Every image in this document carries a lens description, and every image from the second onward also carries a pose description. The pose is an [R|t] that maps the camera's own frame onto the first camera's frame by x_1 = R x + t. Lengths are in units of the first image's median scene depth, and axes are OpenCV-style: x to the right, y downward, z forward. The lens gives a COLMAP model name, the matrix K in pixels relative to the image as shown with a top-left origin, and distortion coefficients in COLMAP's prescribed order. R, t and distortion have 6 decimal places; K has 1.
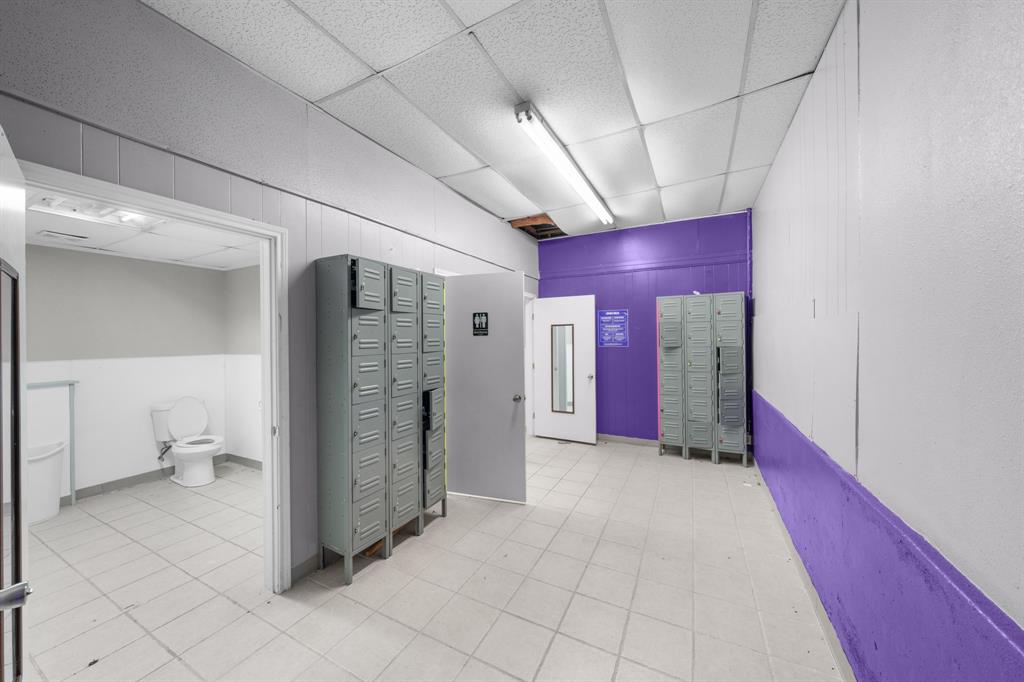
lens RADIAL K [[358.9, 0, 499.7], [0, 358.9, 337.1], [0, 0, 1]] dist [-0.000267, 0.000020]
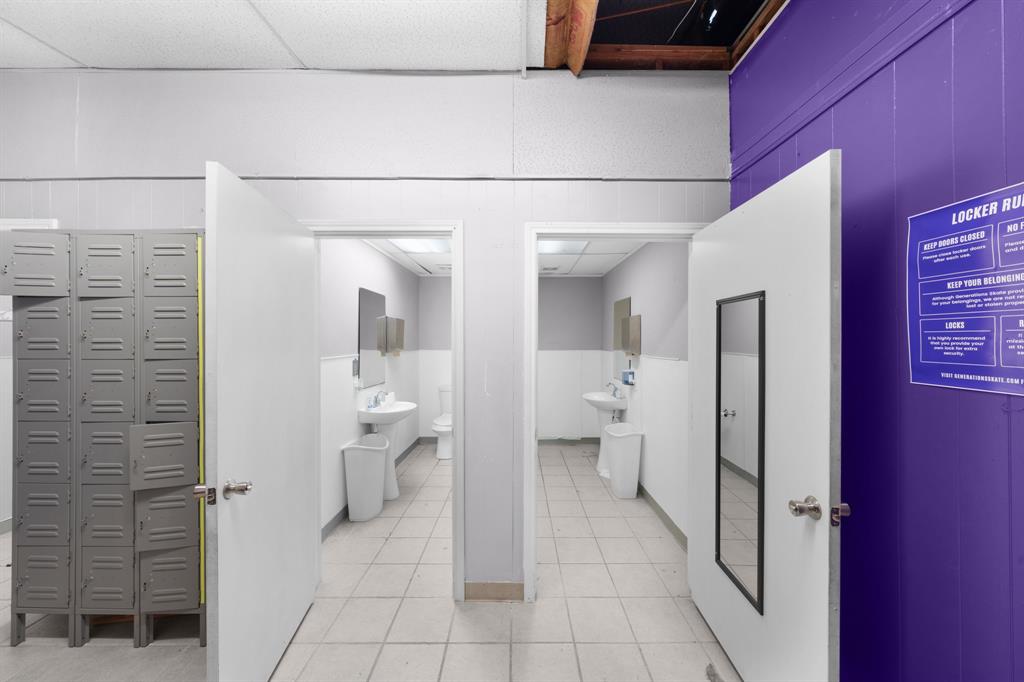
lens RADIAL K [[359.3, 0, 525.3], [0, 359.3, 336.8], [0, 0, 1]] dist [-0.000410, -0.000102]
pose [[0.483104, 0.007998, -0.875526, 0.359286], [-0.003860, 0.999968, 0.007005, -0.002256], [0.875554, -0.000005, 0.483119, 0.706885]]
